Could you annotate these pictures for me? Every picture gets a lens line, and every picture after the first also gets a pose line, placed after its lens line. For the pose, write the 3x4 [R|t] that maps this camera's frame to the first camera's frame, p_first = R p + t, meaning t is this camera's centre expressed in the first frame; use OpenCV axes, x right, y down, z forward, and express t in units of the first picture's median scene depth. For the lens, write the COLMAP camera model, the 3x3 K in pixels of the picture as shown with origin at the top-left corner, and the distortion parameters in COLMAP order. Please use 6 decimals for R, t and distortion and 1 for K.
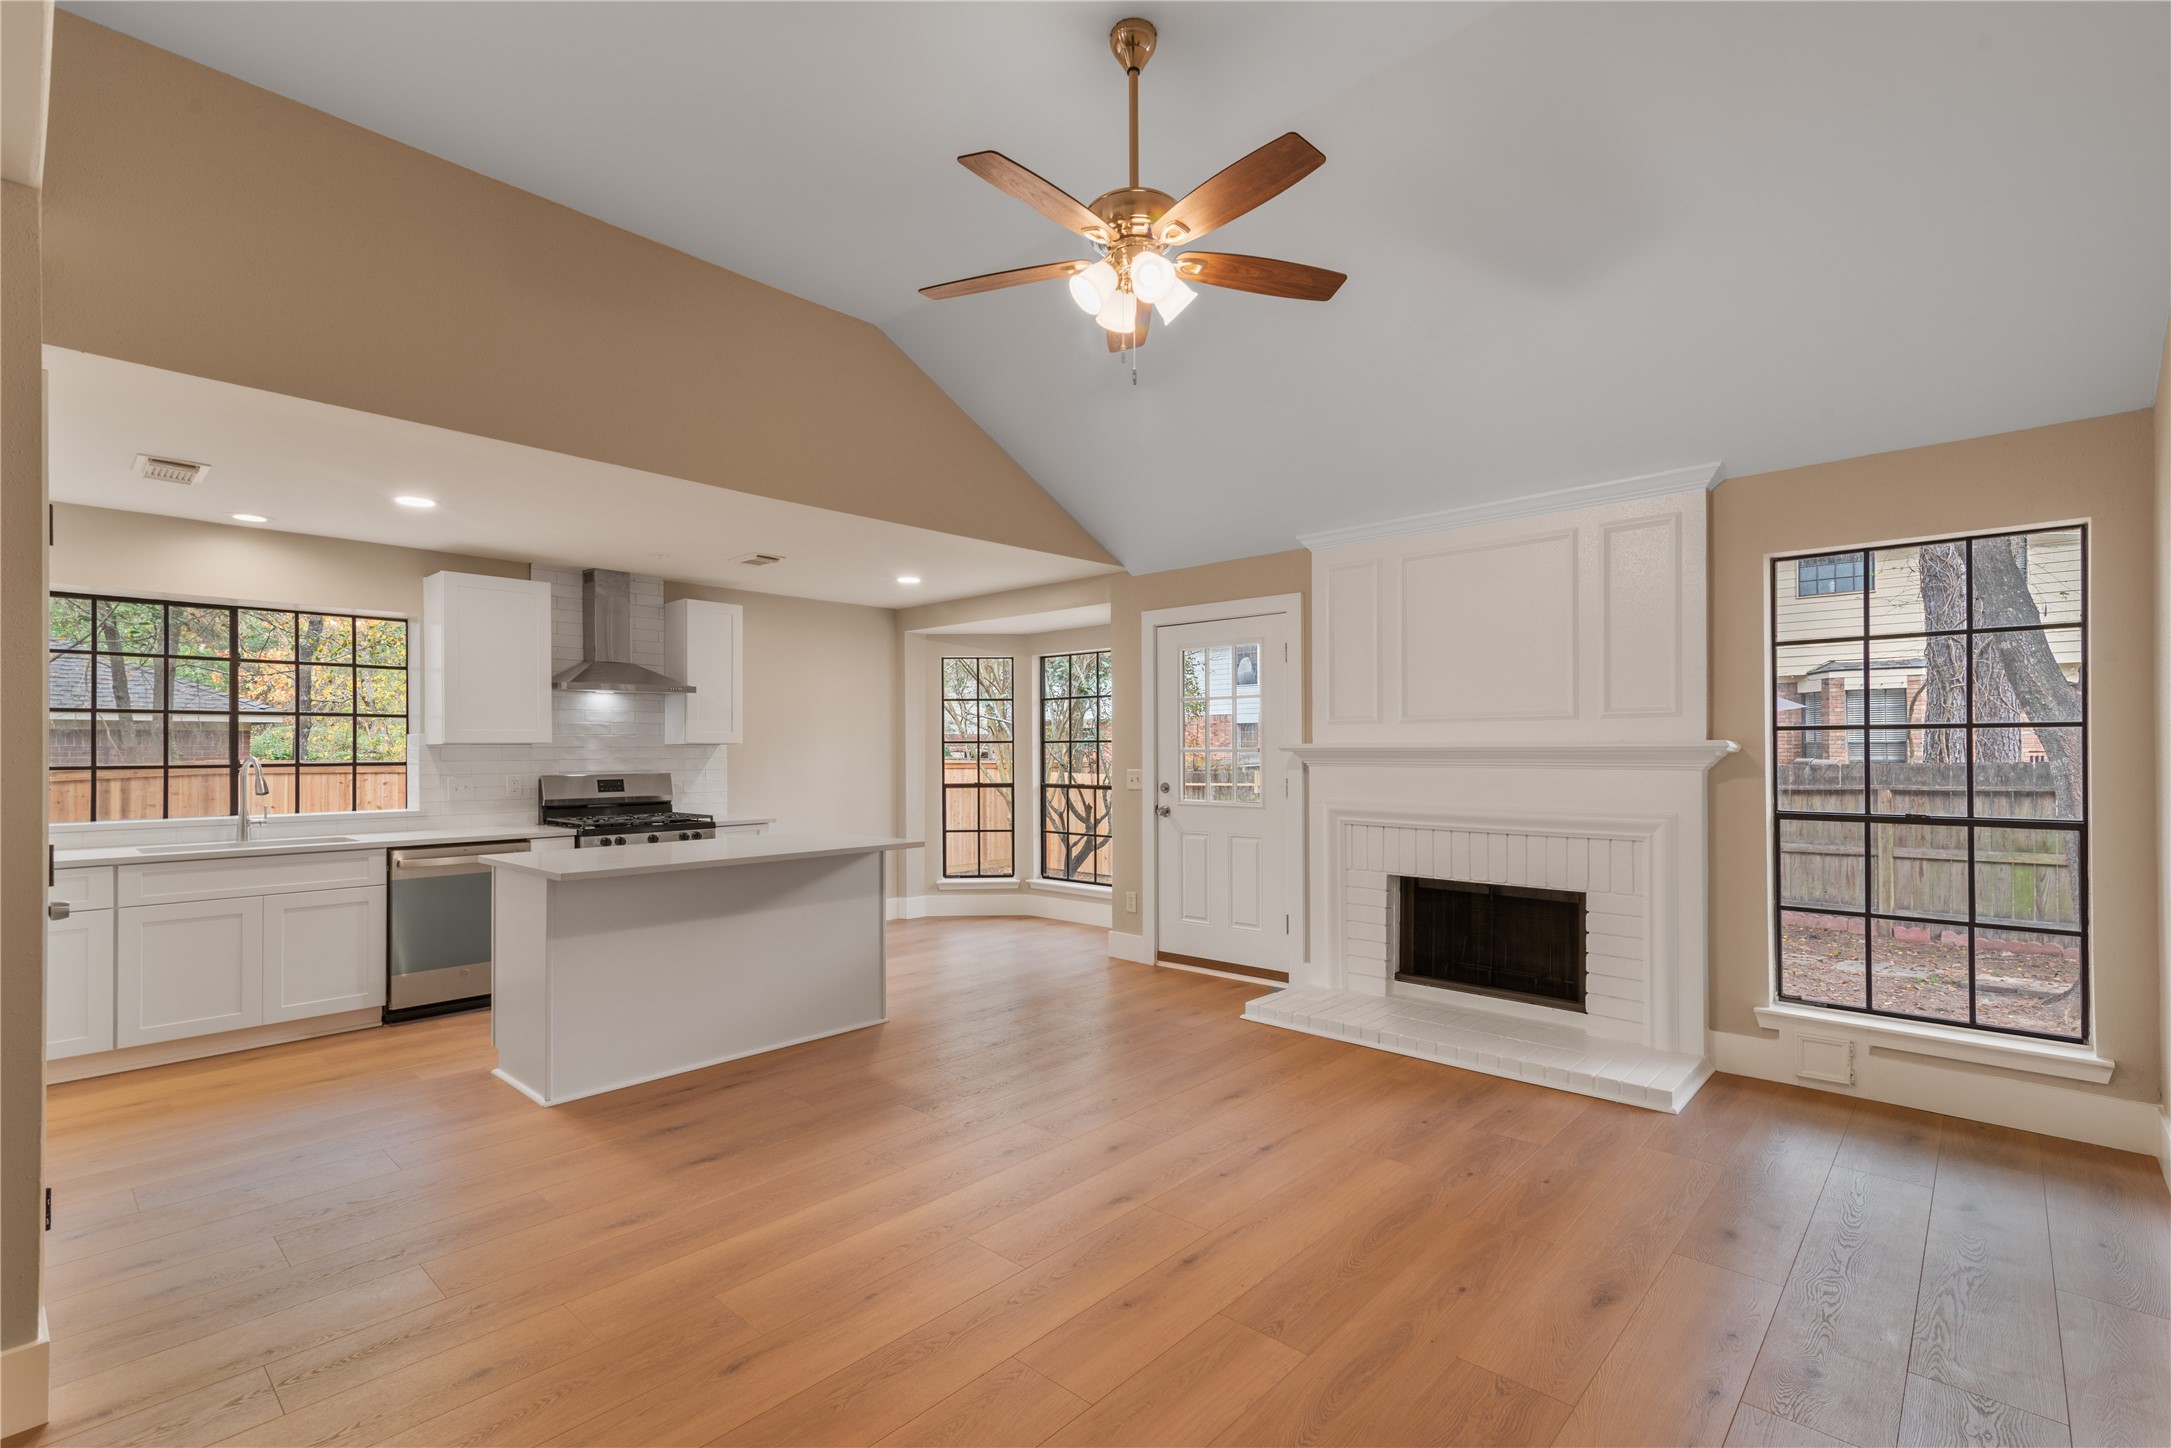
lens RADIAL K [[995.8, 0, 1090.3], [0, 995.8, 744.0], [0, 0, 1]] dist [0.021770, 0.000887]
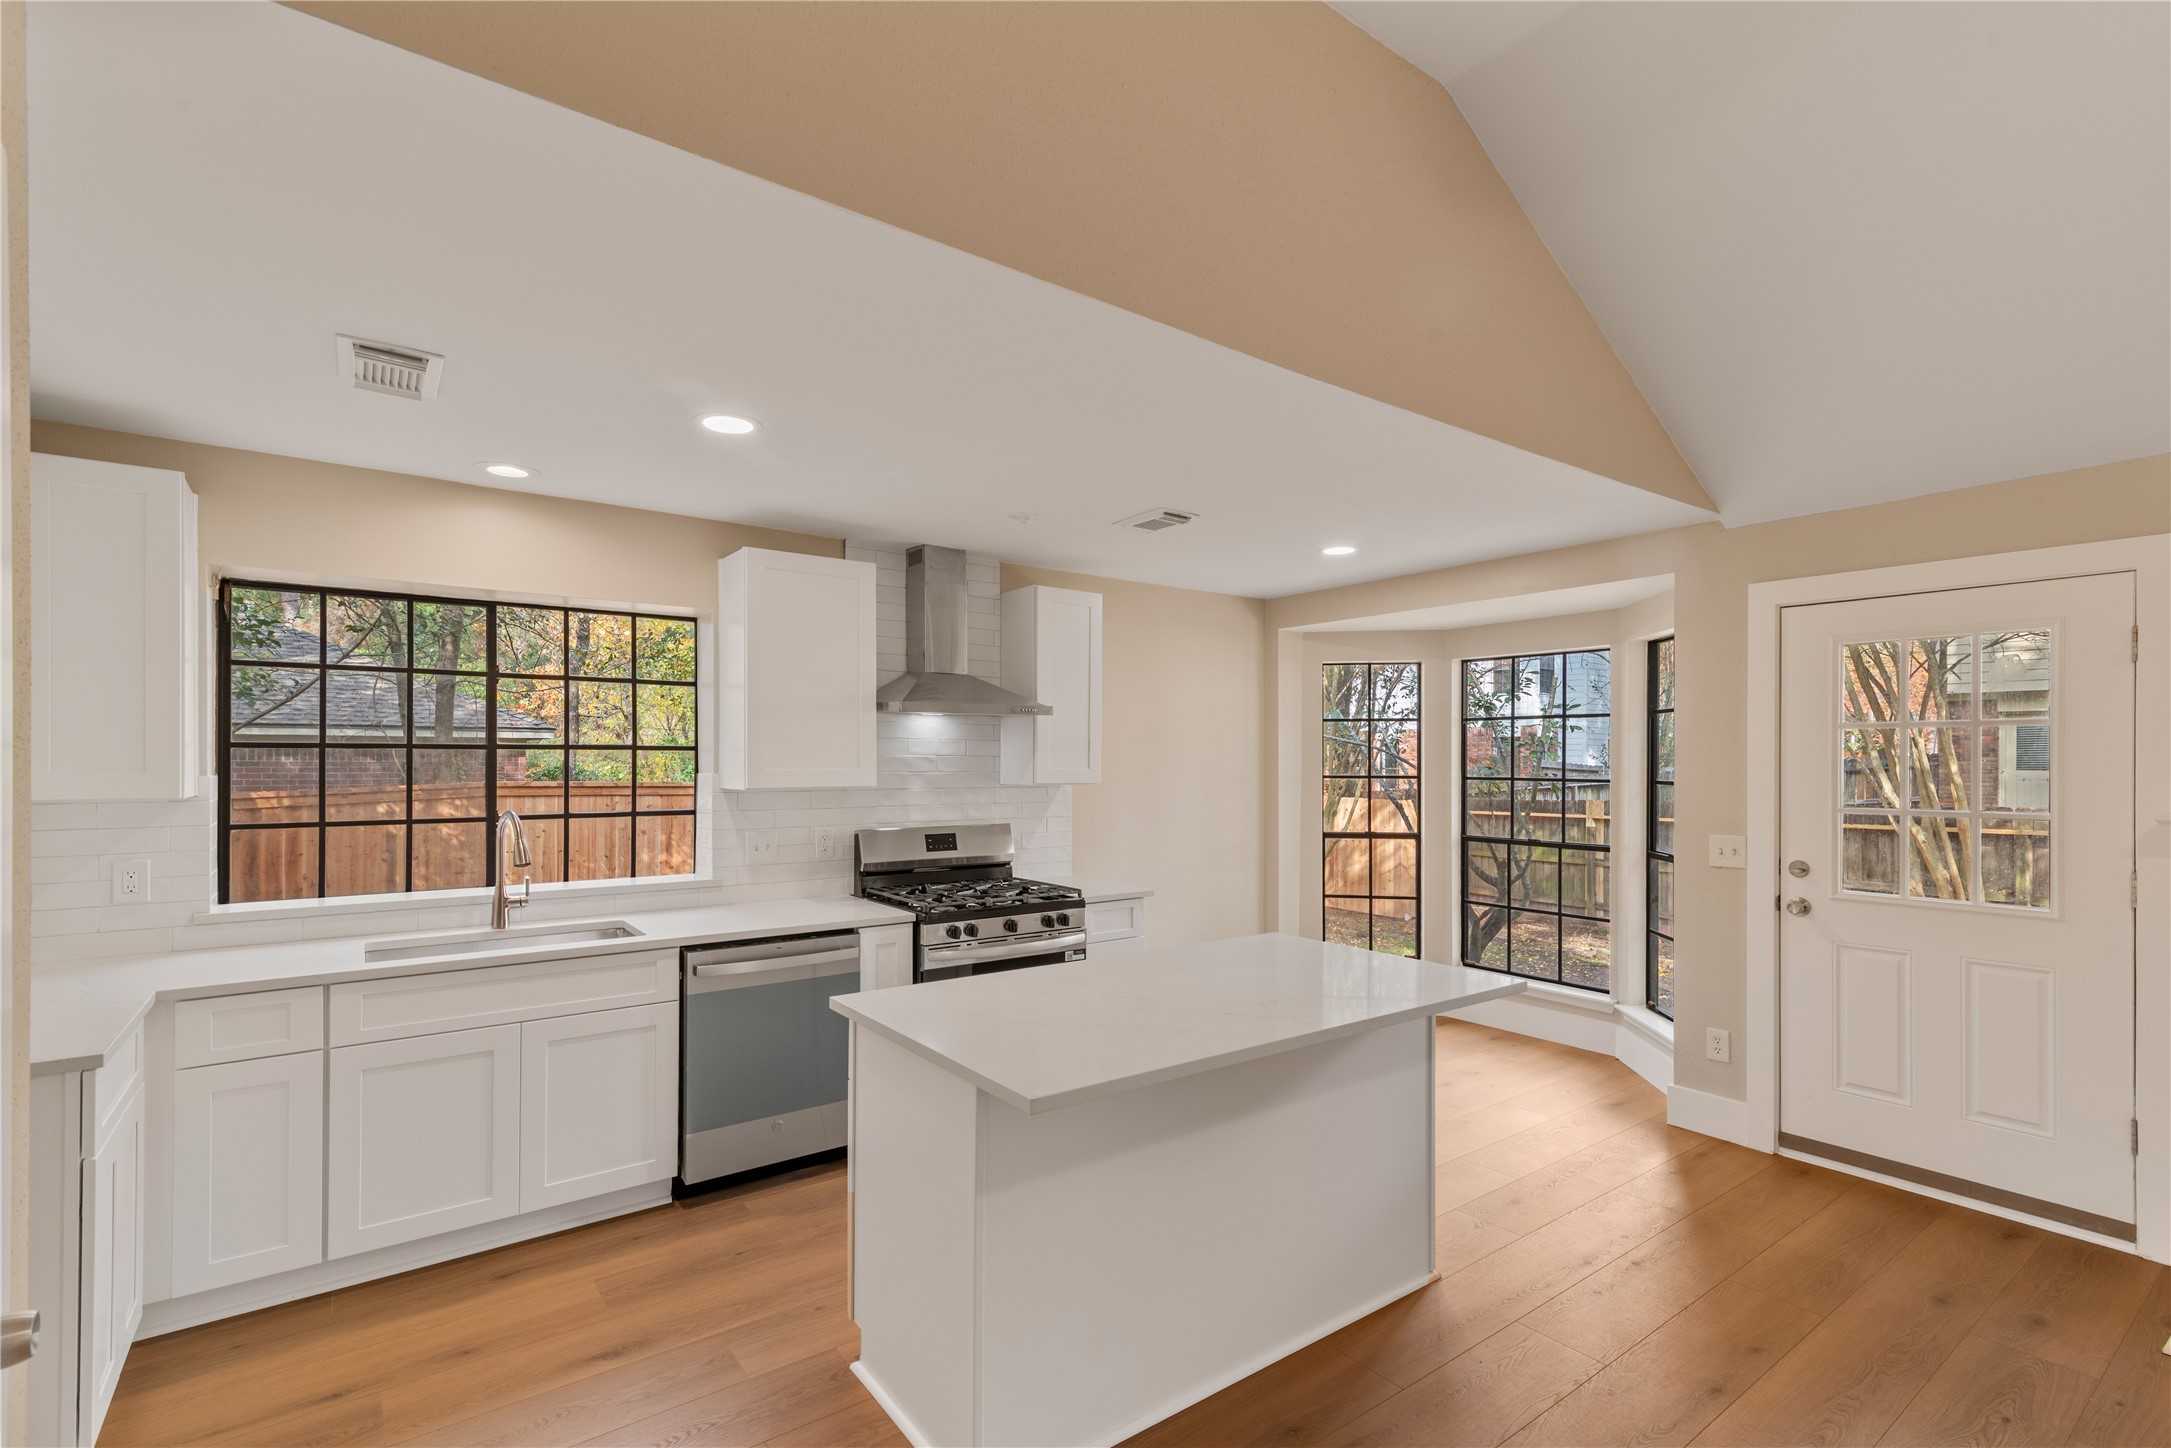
lens RADIAL K [[995.8, 0, 1090.5], [0, 995.8, 761.9], [0, 0, 1]] dist [0.021770, 0.000887]
pose [[0.983115, 0.008300, -0.182799, -0.277552], [-0.006819, 0.999939, 0.008726, -0.028200], [0.182860, -0.007333, 0.983112, 0.353715]]
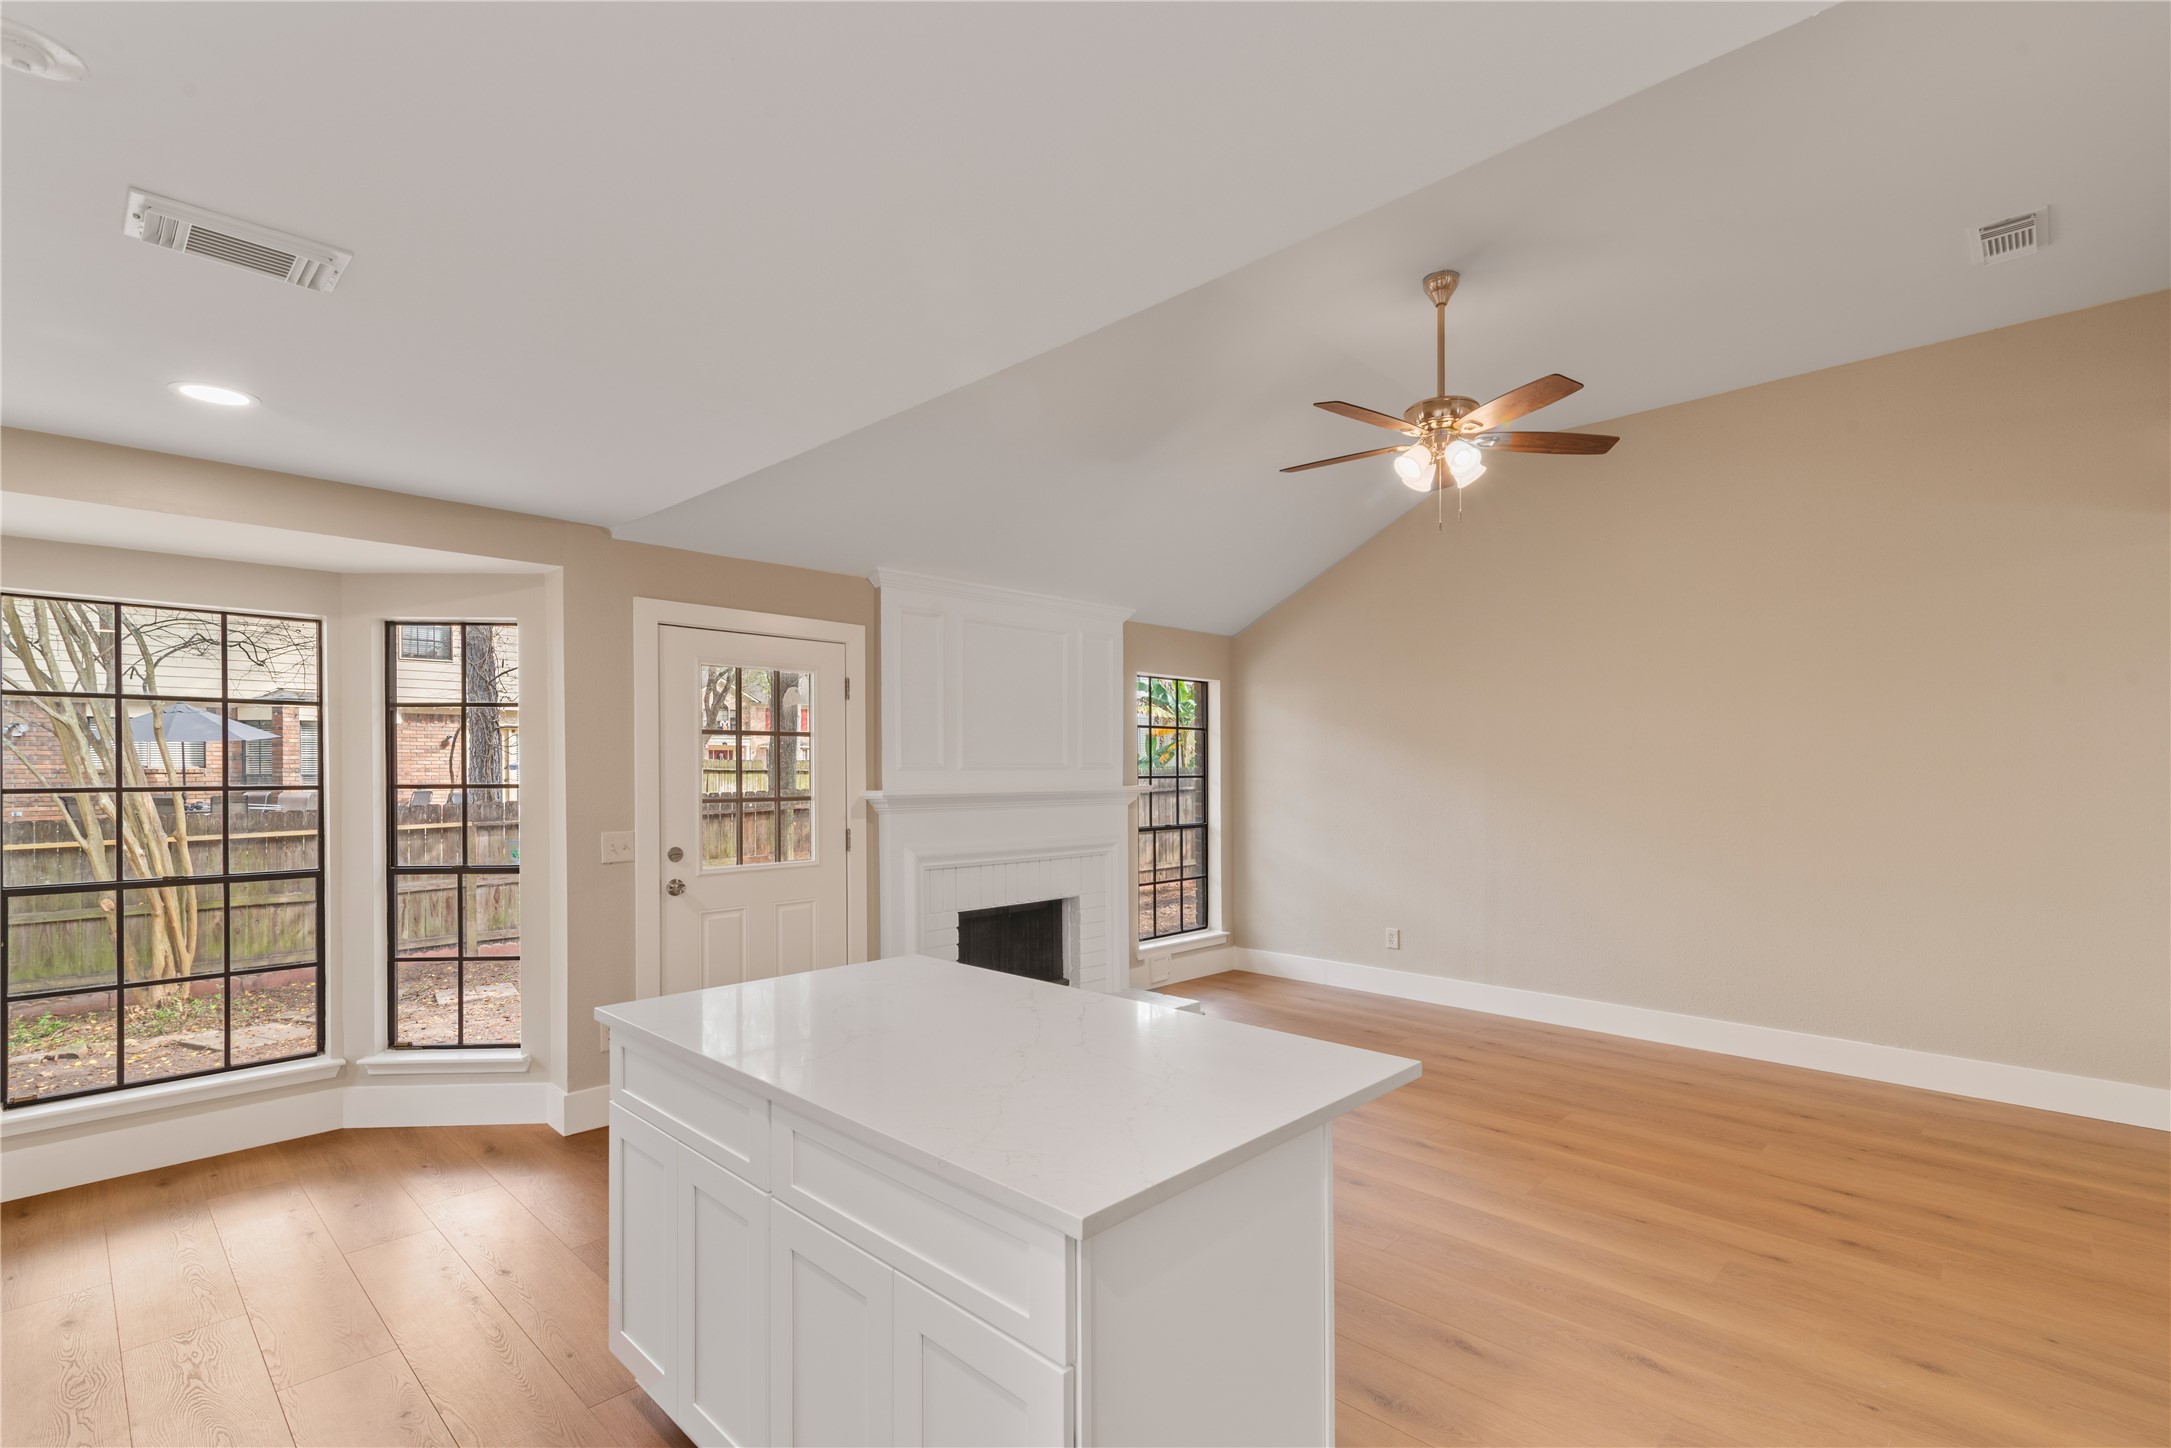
lens RADIAL K [[995.8, 0, 1093.1], [0, 995.8, 773.3], [0, 0, 1]] dist [0.021770, 0.000887]
pose [[0.018004, 0.001606, 0.999837, -0.723348], [-0.002599, 0.999995, -0.001559, -0.015262], [-0.999835, -0.002571, 0.018008, 0.791065]]
